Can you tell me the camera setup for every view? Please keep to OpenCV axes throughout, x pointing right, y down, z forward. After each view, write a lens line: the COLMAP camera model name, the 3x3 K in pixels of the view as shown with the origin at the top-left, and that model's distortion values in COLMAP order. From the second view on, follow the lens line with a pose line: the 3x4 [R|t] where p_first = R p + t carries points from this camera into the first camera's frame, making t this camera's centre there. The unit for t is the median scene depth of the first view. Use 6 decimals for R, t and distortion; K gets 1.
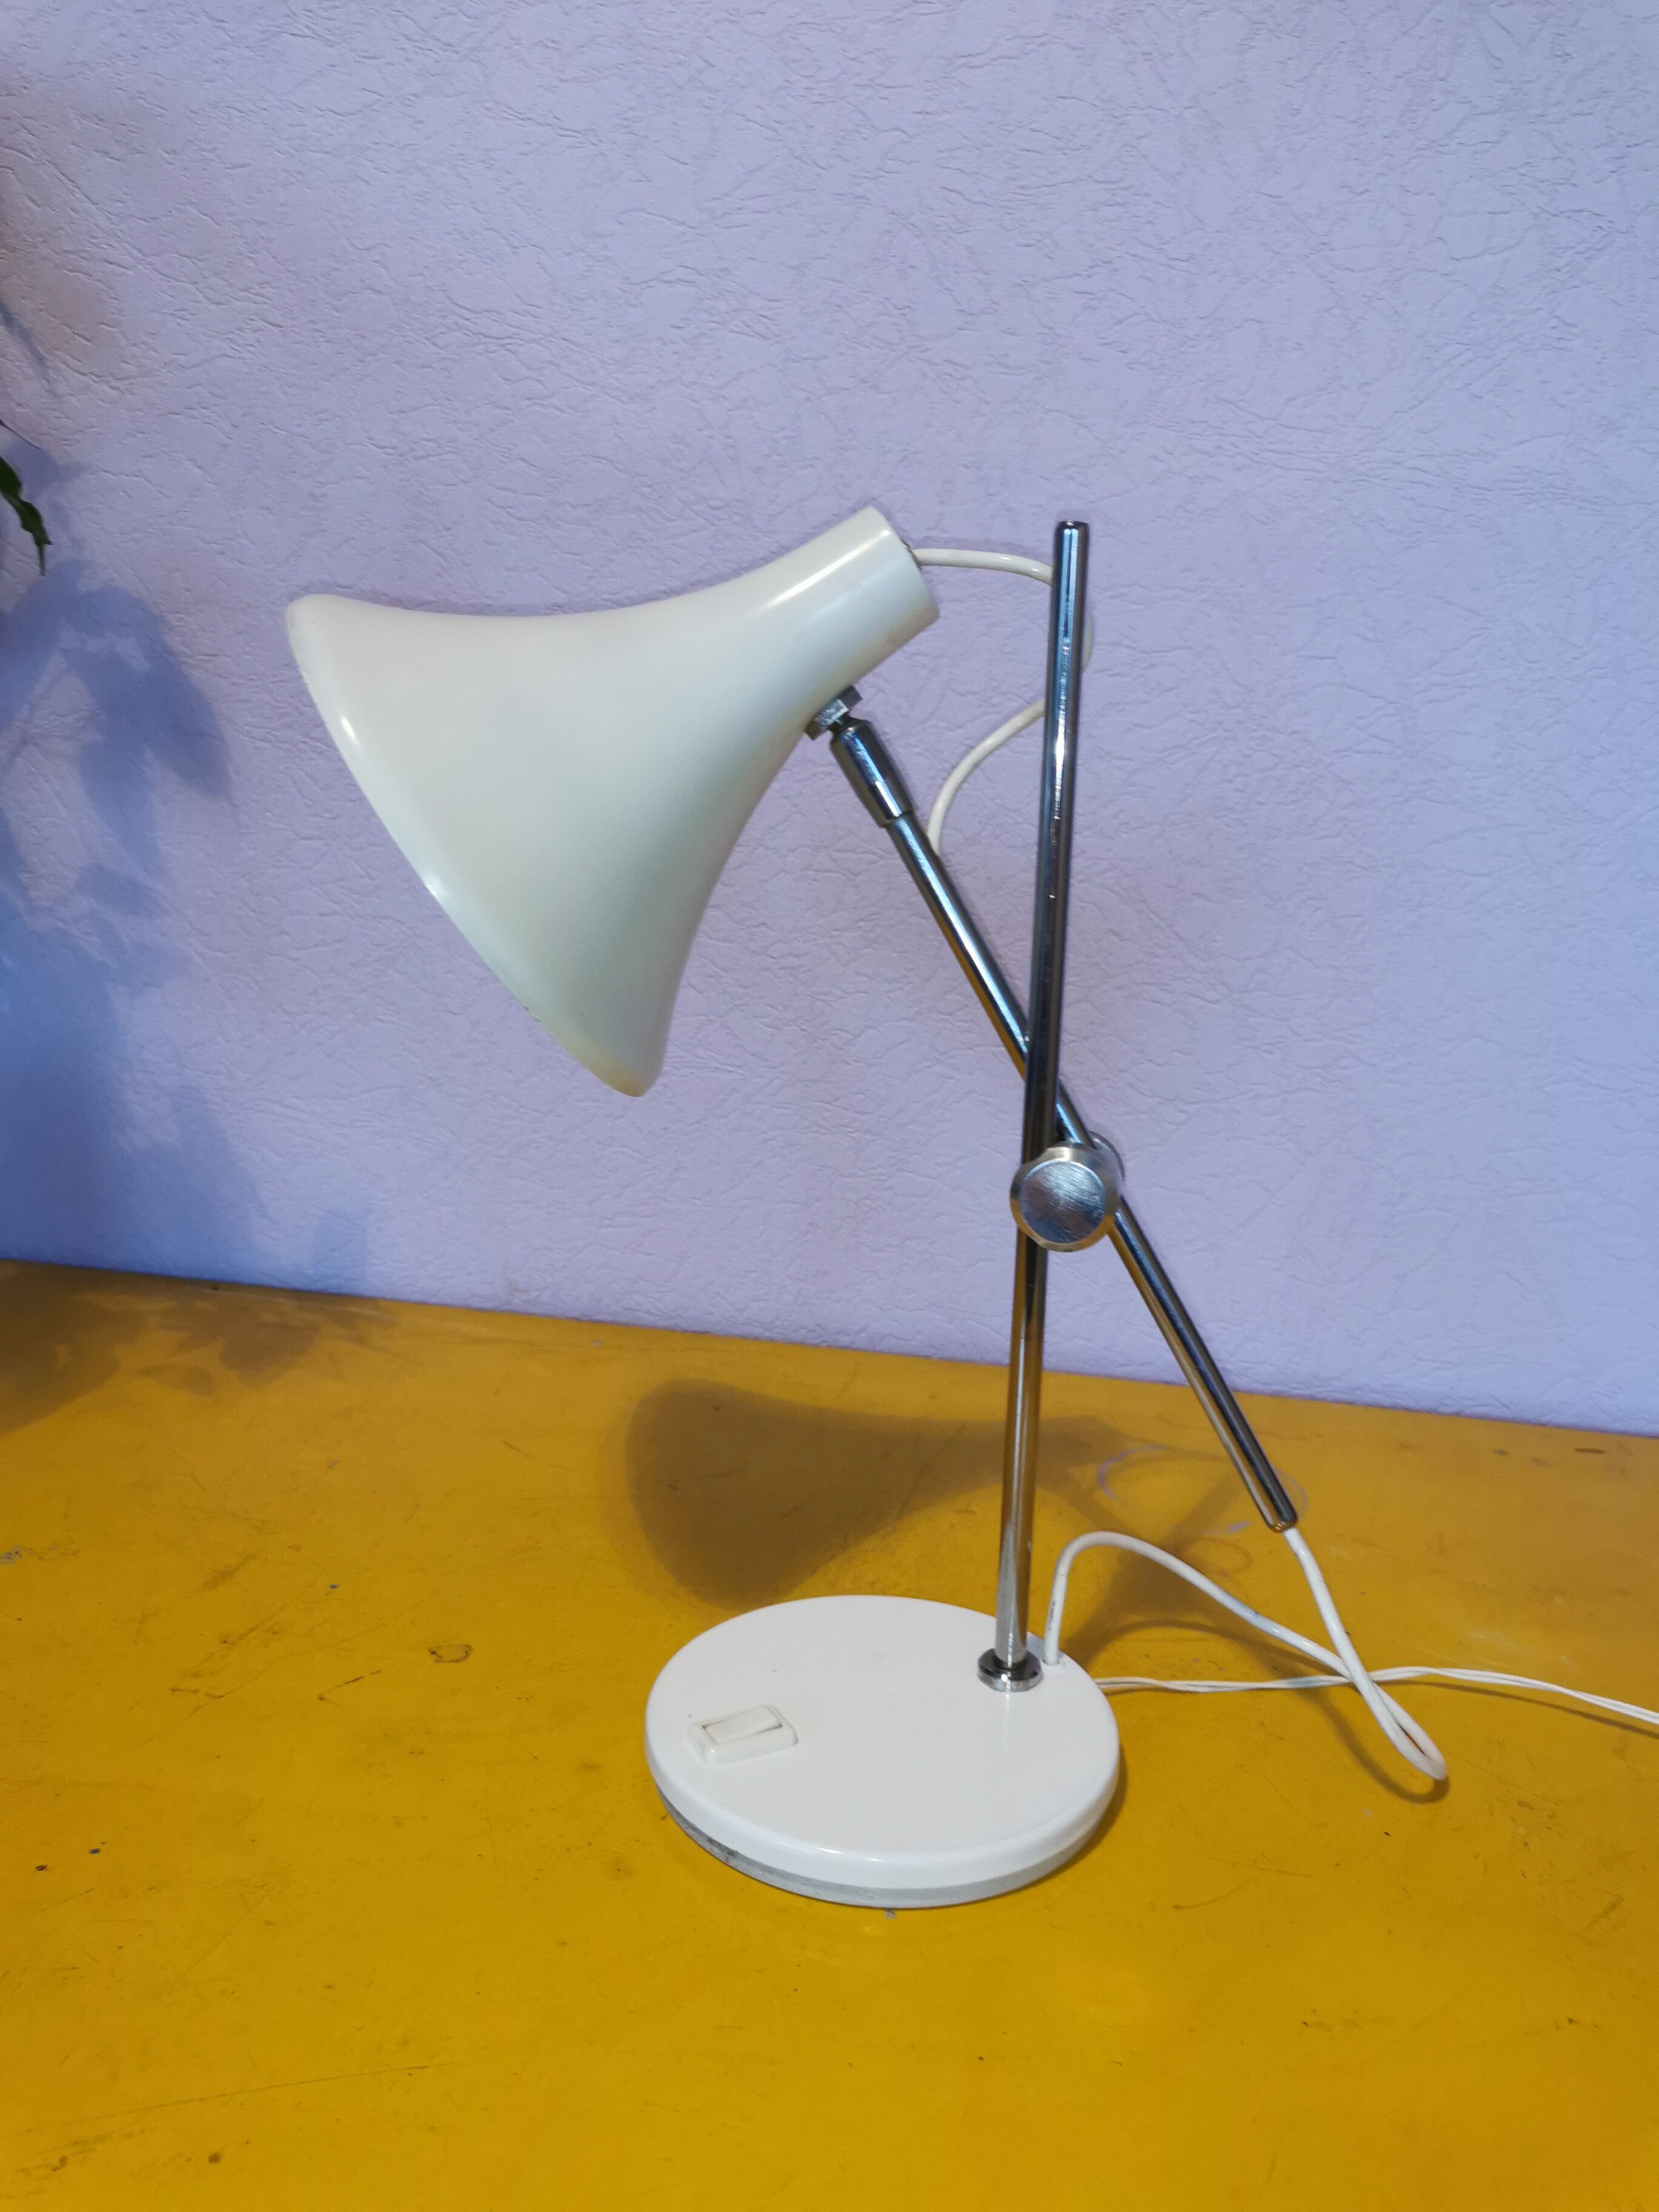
lens RADIAL K [[1726.9, 0, 836.0], [0, 1726.9, 1106.4], [0, 0, 1]] dist [0.033825, -0.033377]
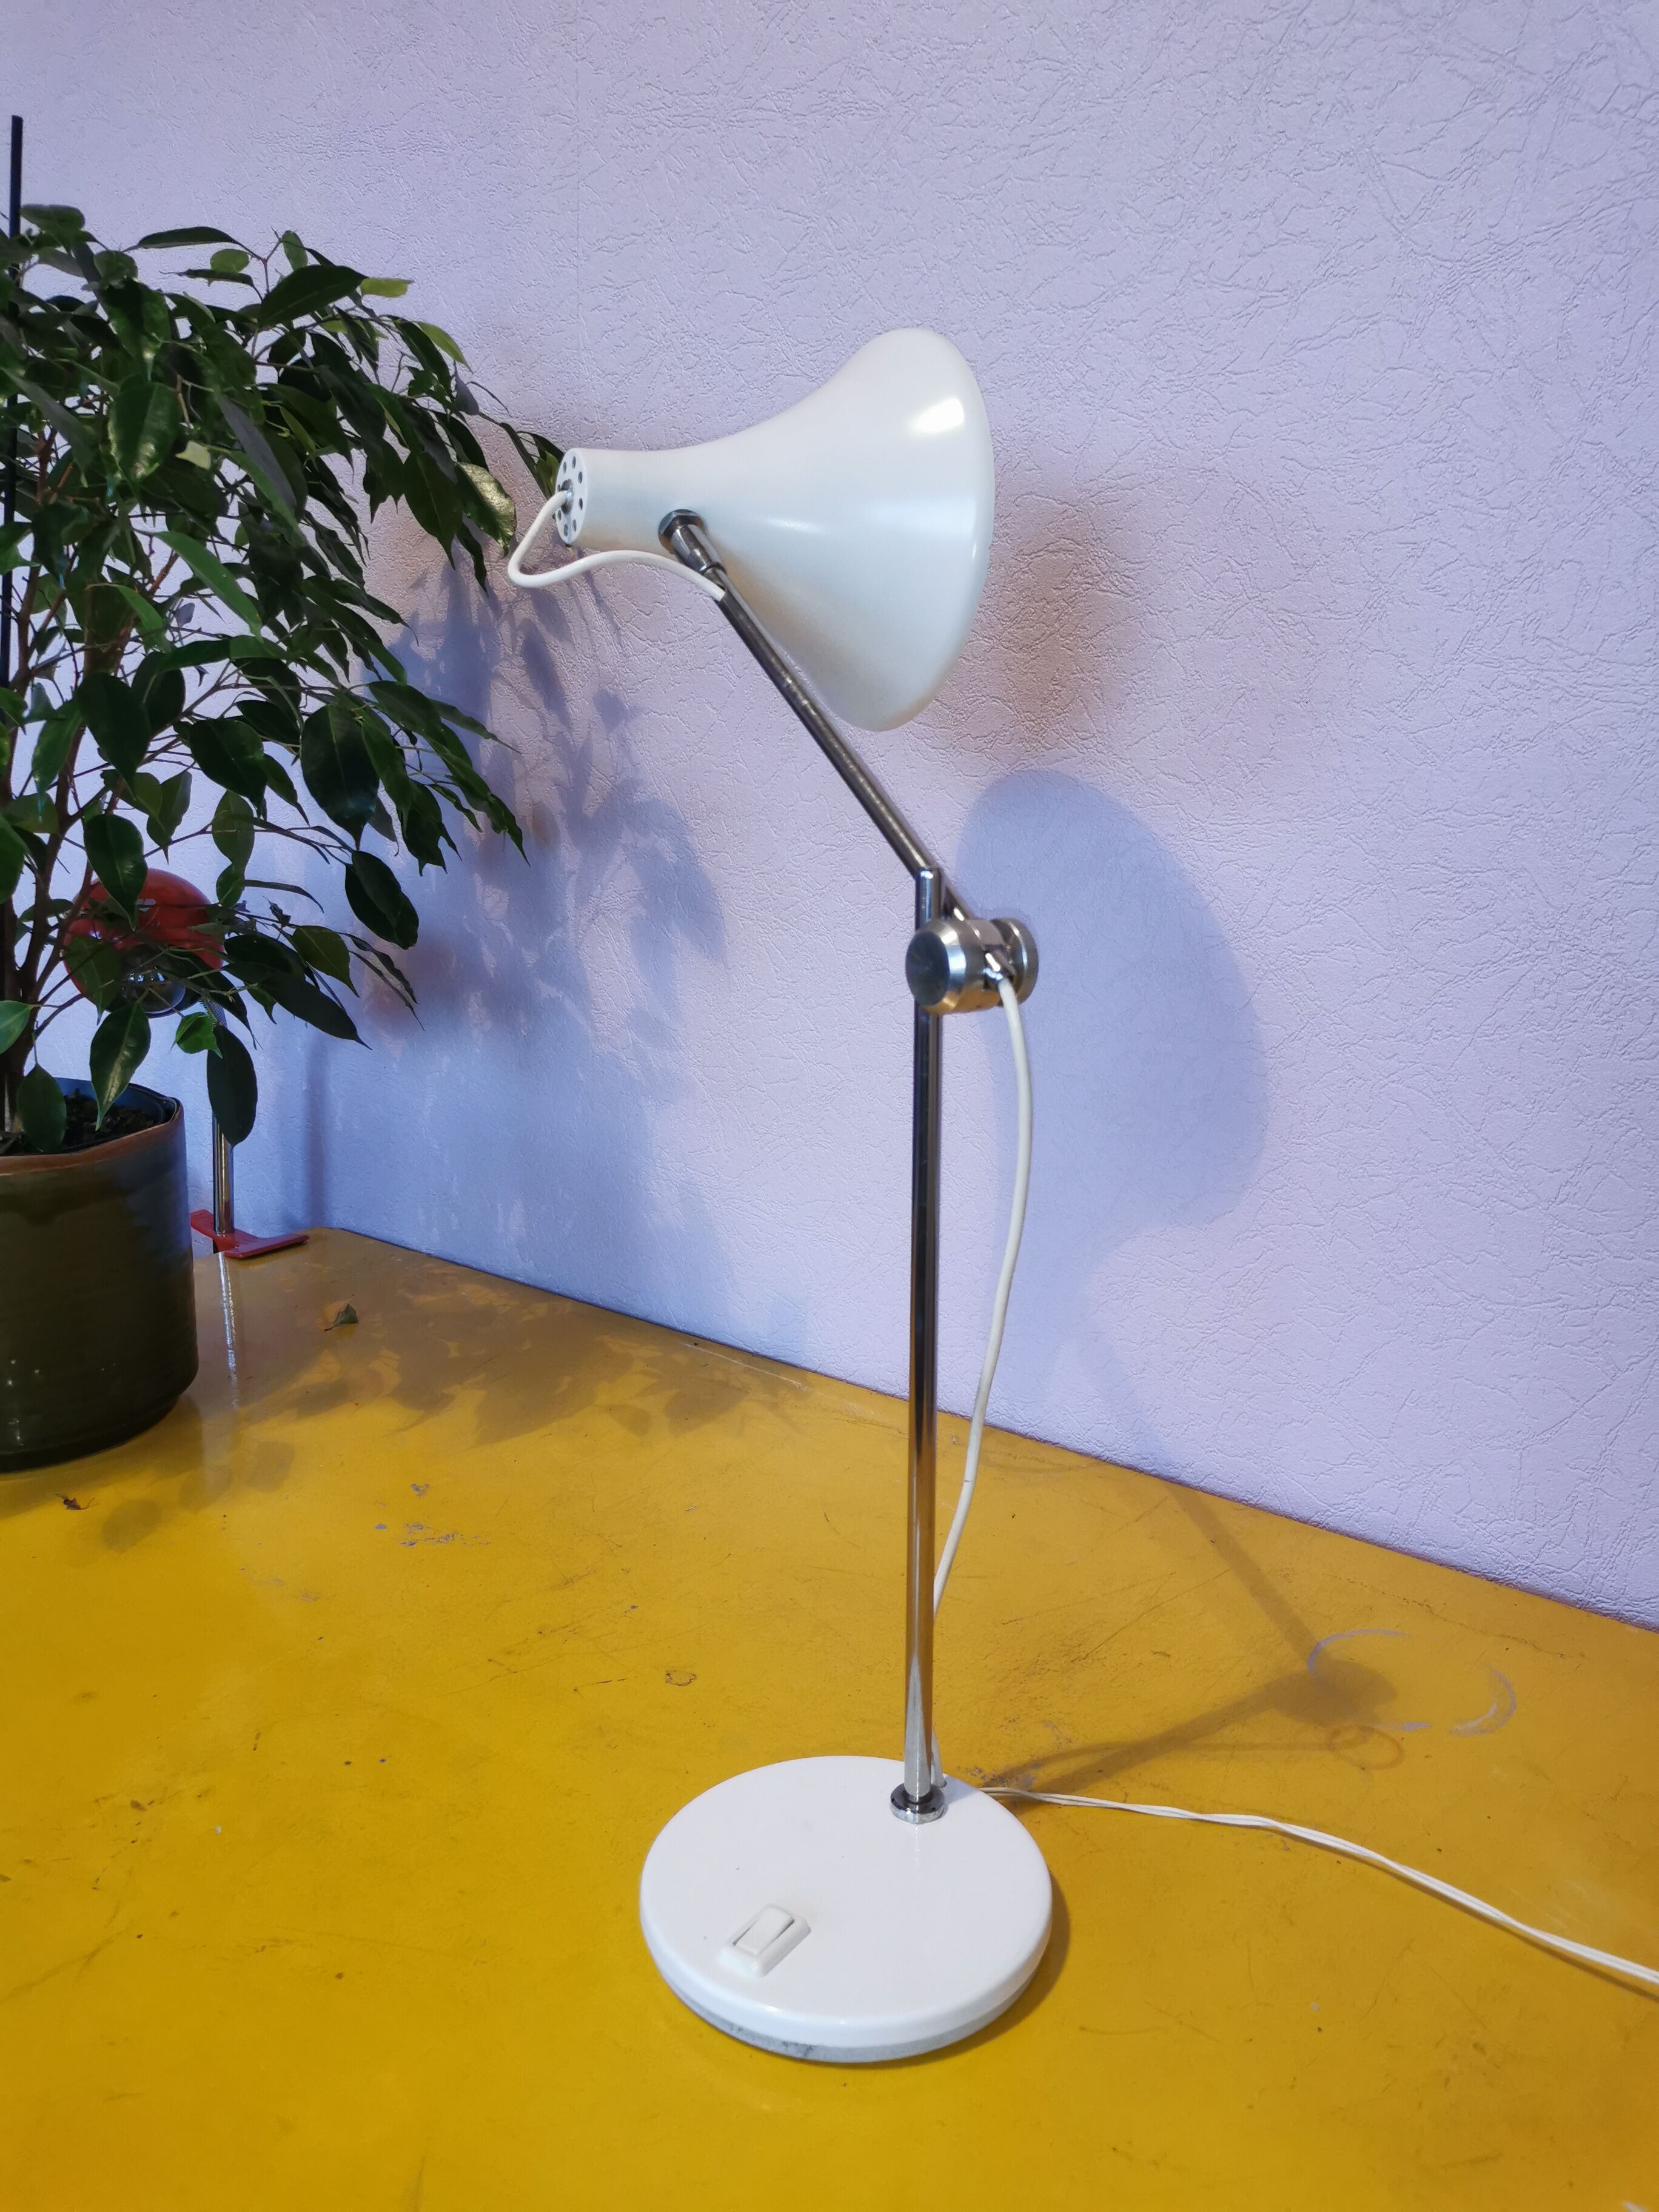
lens RADIAL K [[1726.9, 0, 832.6], [0, 1726.9, 1101.6], [0, 0, 1]] dist [0.033825, -0.033377]
pose [[0.892897, 0.075509, -0.443885, 0.310703], [-0.080142, 0.996749, 0.008348, -0.101197], [0.443072, 0.028120, 0.896045, -0.097938]]
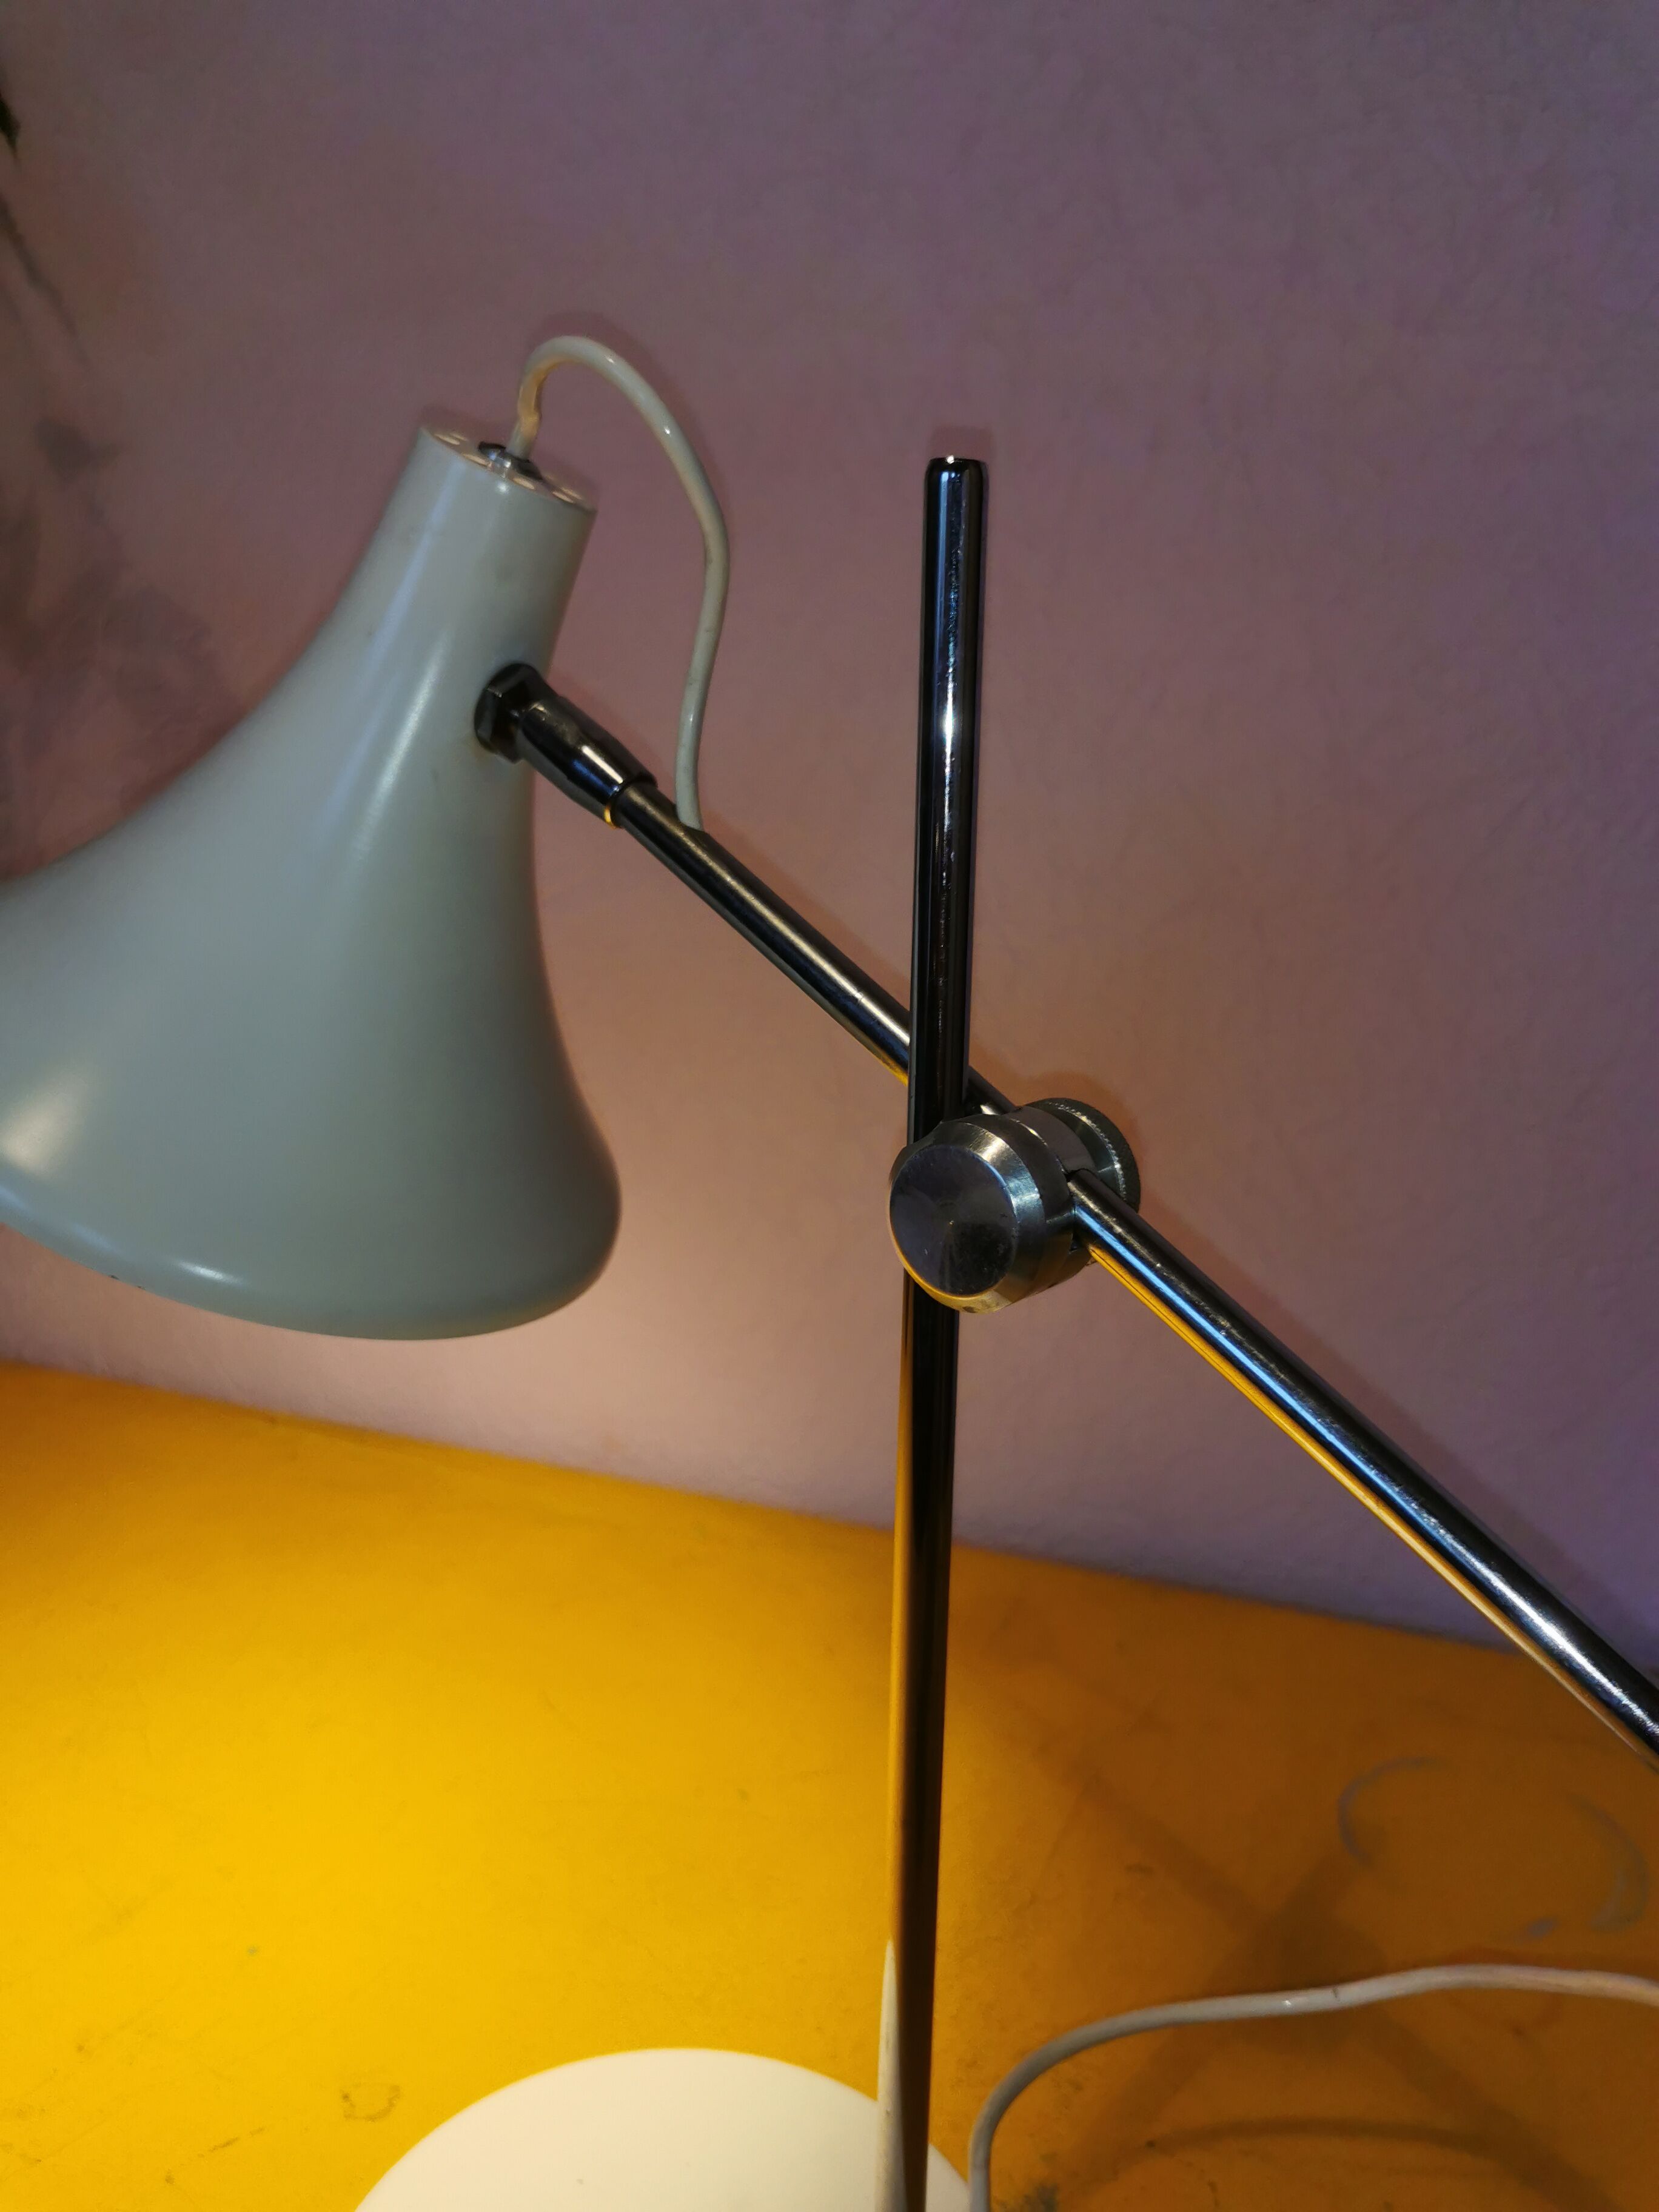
lens RADIAL K [[1726.9, 0, 836.7], [0, 1726.9, 1100.4], [0, 0, 1]] dist [0.033825, -0.033377]
pose [[0.986438, 0.022908, -0.162528, 0.053428], [-0.020365, 0.999643, 0.017299, -0.080570], [0.162866, -0.013754, 0.986552, 0.240010]]
